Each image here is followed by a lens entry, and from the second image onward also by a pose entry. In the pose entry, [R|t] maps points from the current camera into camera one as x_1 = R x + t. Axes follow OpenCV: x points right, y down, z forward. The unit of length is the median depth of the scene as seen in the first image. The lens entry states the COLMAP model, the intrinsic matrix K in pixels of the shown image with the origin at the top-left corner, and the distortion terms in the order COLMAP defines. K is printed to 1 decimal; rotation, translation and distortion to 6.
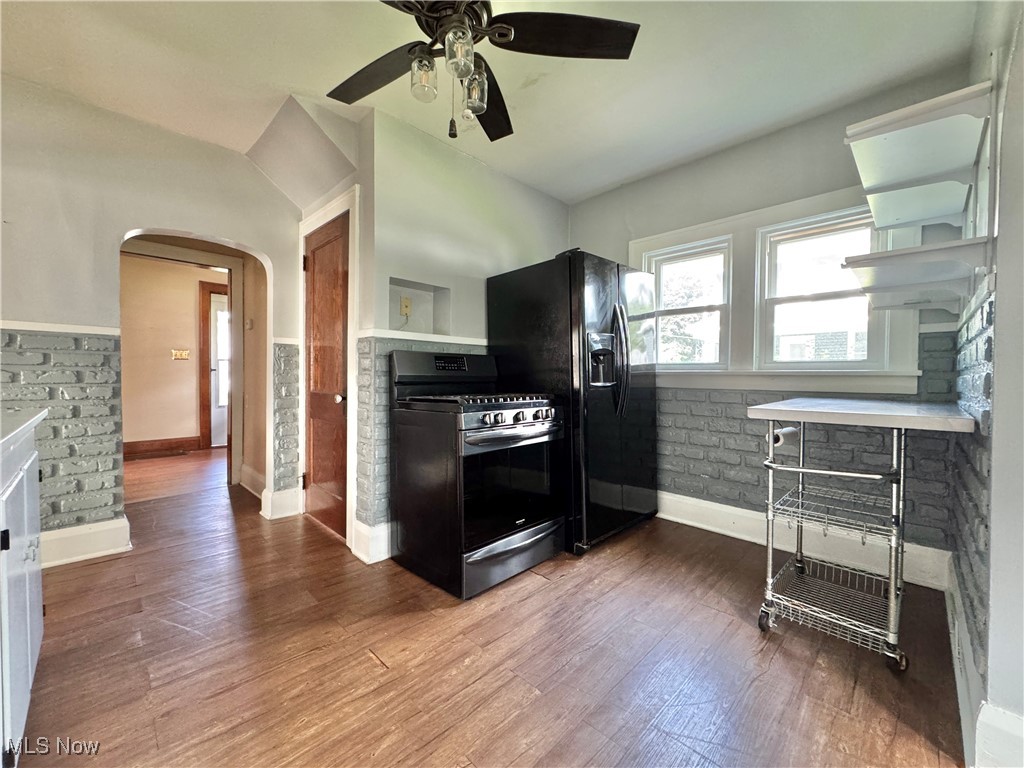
lens RADIAL K [[414.6, 0, 512.0], [0, 414.6, 384.0], [0, 0, 1]] dist [-0.000375, 0.000076]
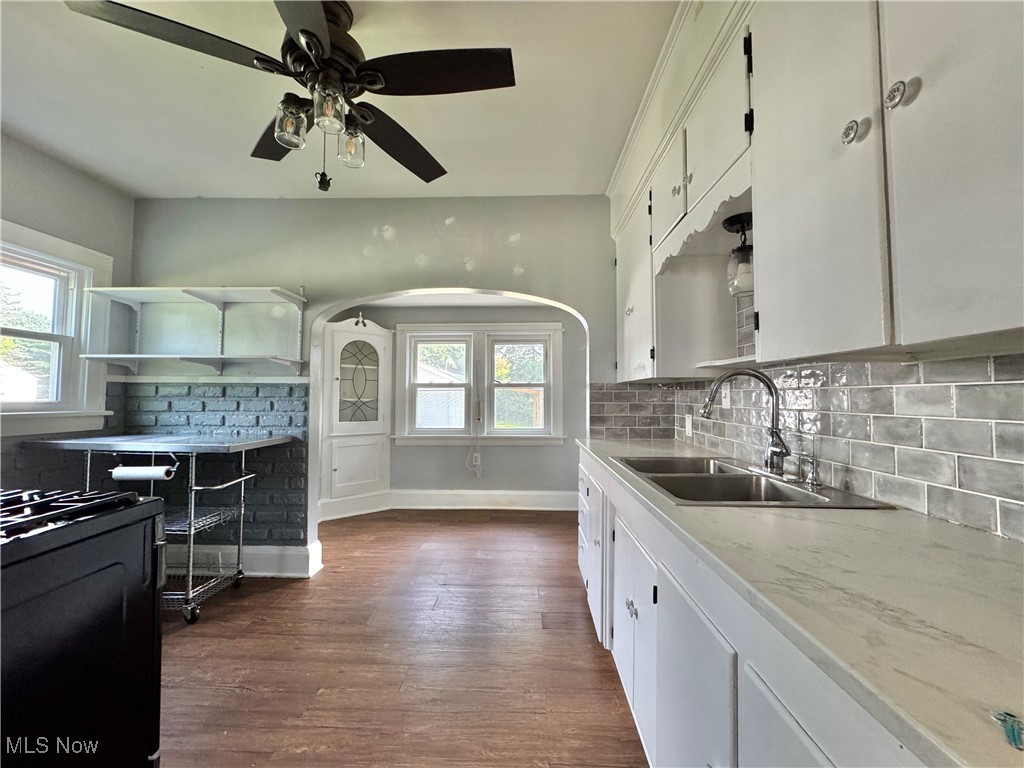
lens RADIAL K [[410.2, 0, 513.2], [0, 410.2, 382.7], [0, 0, 1]] dist [-0.001376, 0.000115]
pose [[-0.677894, 0.016137, 0.734983, -0.812336], [0.001450, 0.999786, -0.020614, -0.090127], [-0.735159, -0.012909, -0.677772, 0.940552]]
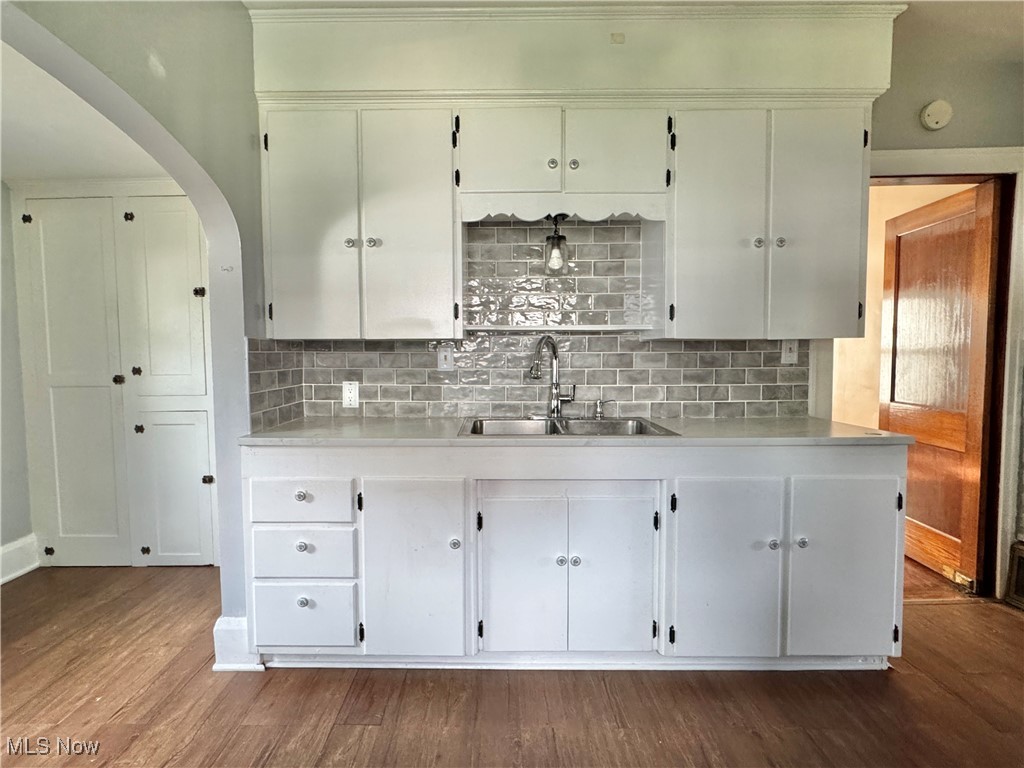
lens RADIAL K [[529.2, 0, 492.2], [0, 529.2, 384.5], [0, 0, 1]] dist [-0.003049, -0.000061]
pose [[-0.723754, 0.037333, -0.689048, 0.326032], [-0.009685, 0.997888, 0.064238, -0.097848], [0.689991, 0.053166, -0.721863, 0.891528]]
